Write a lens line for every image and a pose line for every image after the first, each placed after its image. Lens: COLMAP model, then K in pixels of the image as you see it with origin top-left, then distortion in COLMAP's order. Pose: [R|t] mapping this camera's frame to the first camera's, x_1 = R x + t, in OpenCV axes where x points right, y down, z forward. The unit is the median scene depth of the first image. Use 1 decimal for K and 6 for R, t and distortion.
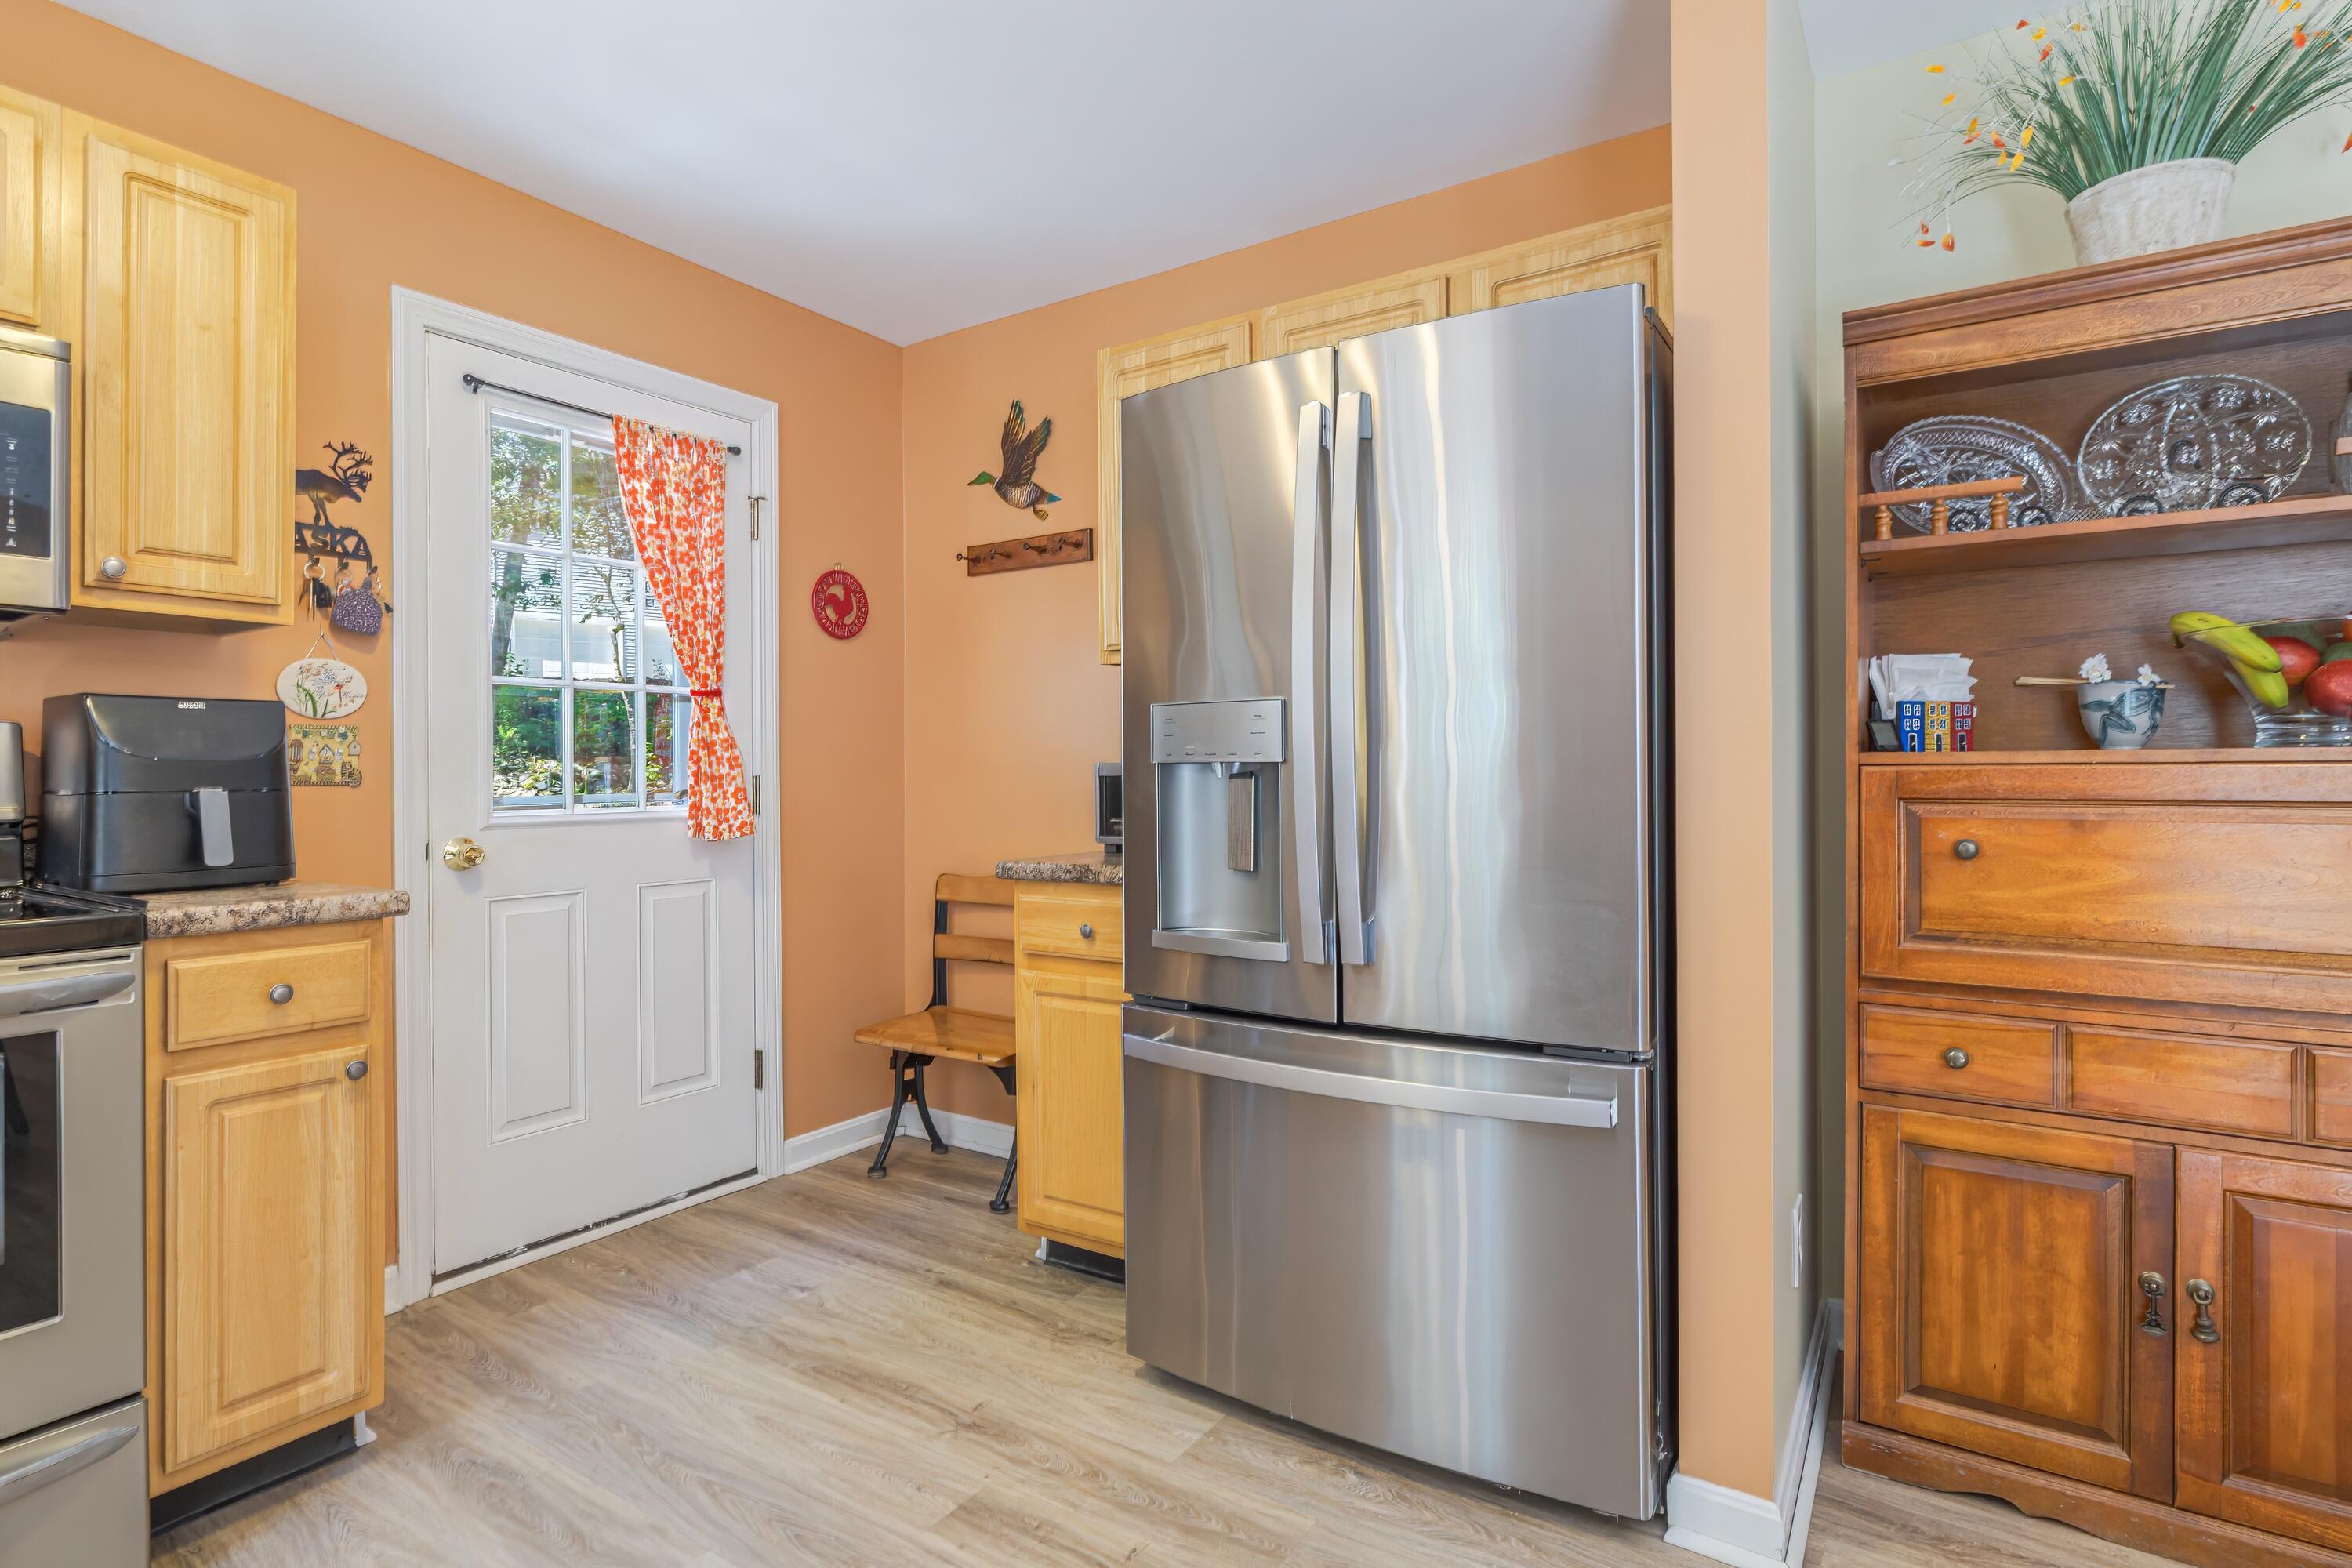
lens RADIAL K [[1167.3, 0, 1183.0], [0, 1167.3, 769.6], [0, 0, 1]] dist [-0.004557, 0.001254]
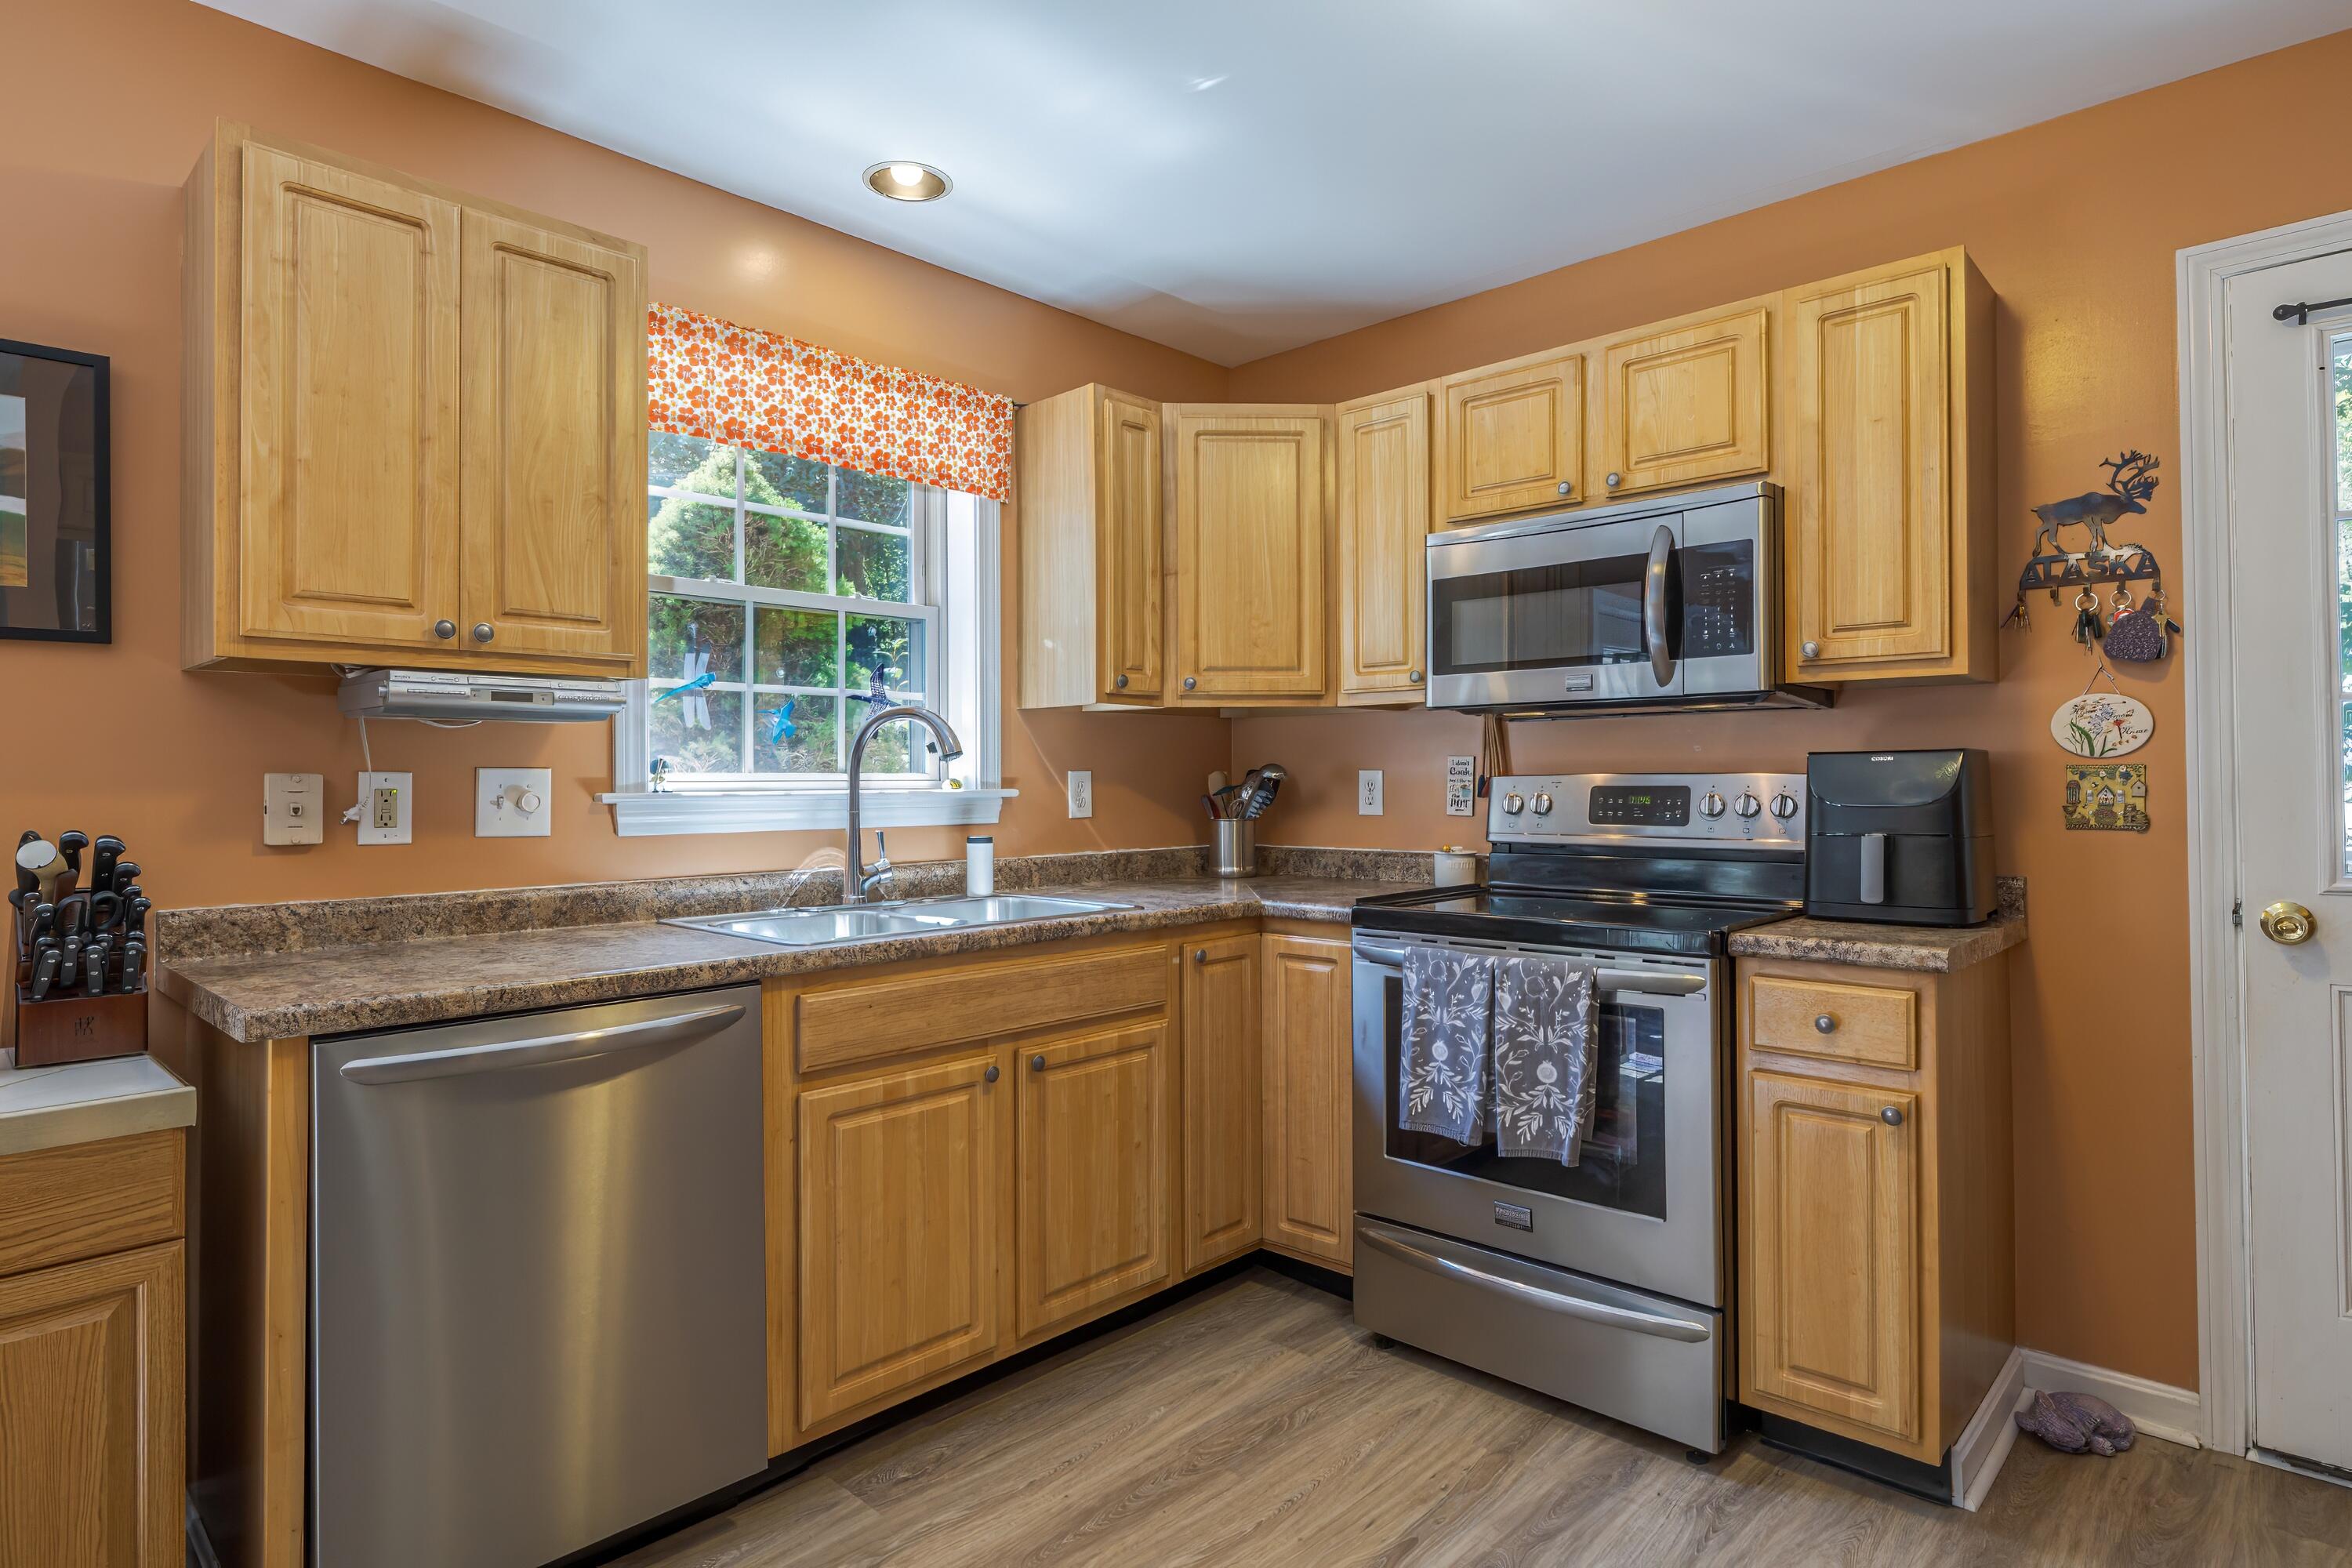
lens RADIAL K [[1267.8, 0, 1182.2], [0, 1267.8, 766.8], [0, 0, 1]] dist [0.003789, 0.000556]
pose [[-0.174331, -0.004446, -0.984677, 0.379659], [0.011387, 0.999914, -0.006530, -0.037457], [0.984621, -0.012351, -0.174265, 0.440566]]
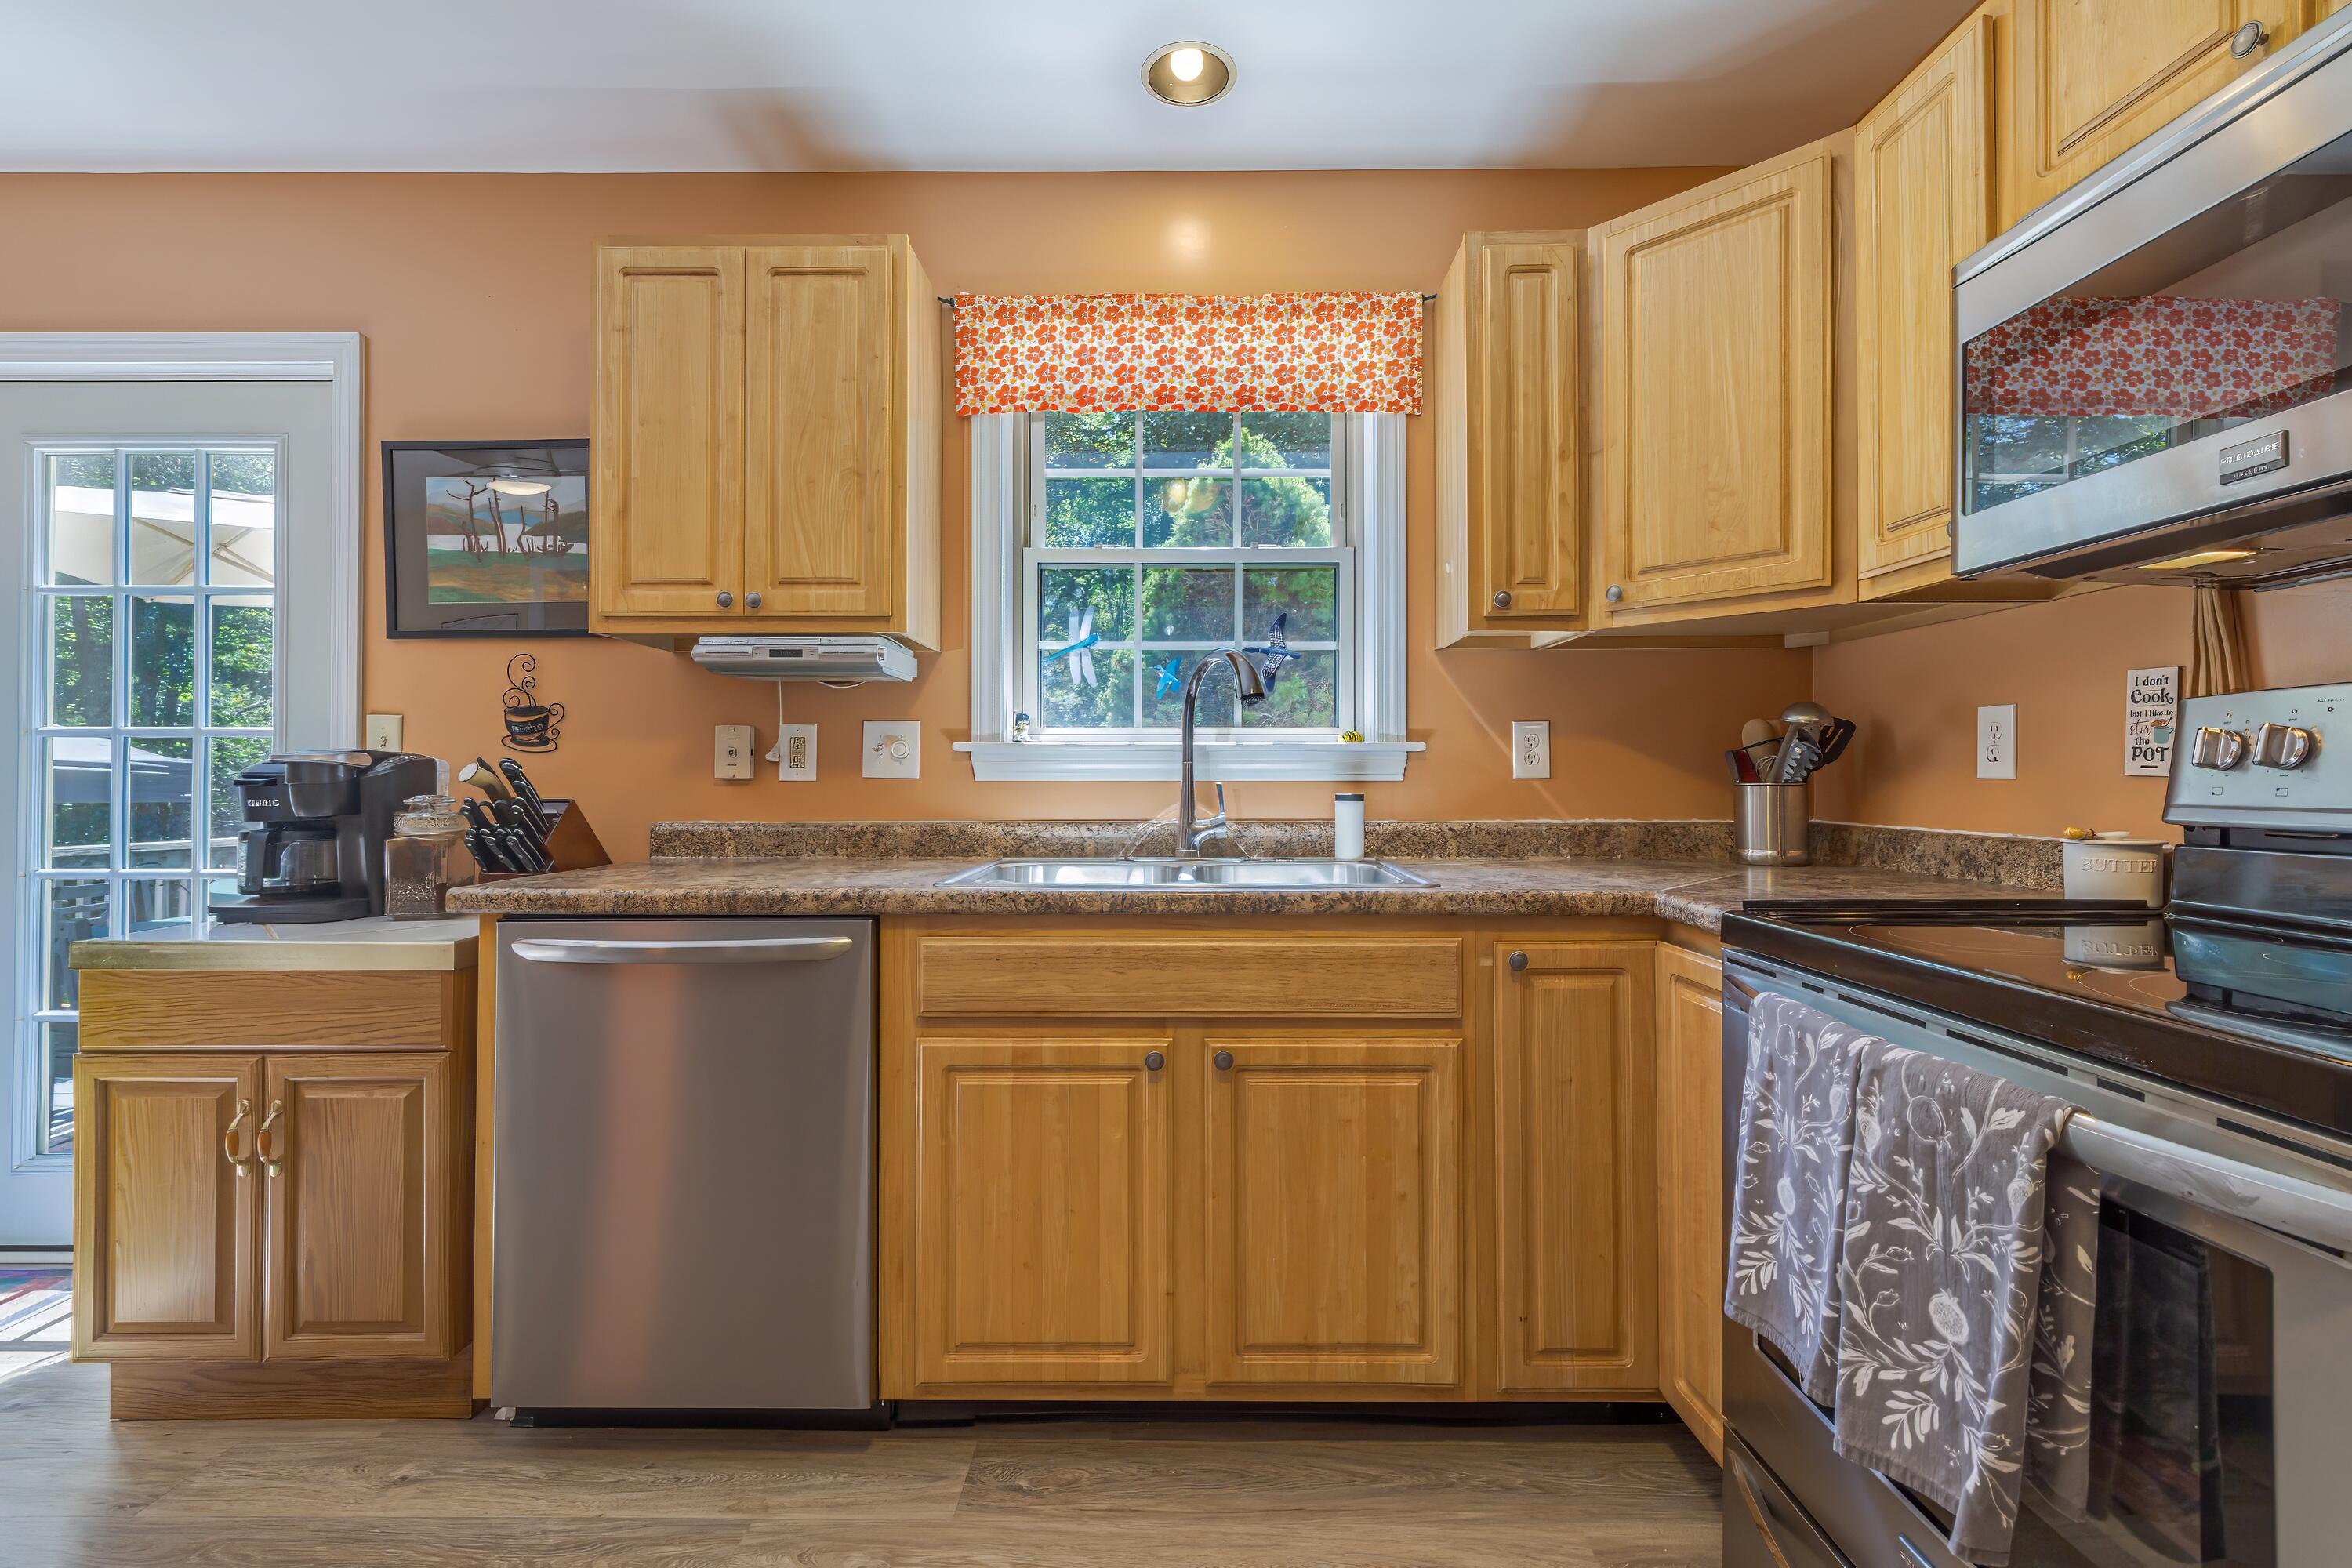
lens RADIAL K [[1020.8, 0, 1180.4], [0, 1020.8, 769.4], [0, 0, 1]] dist [0.005236, 0.000354]
pose [[-0.840929, 0.001968, -0.541142, -0.212004], [0.007740, 0.999935, -0.008391, 0.006186], [0.541090, -0.011245, -0.840890, 0.697624]]
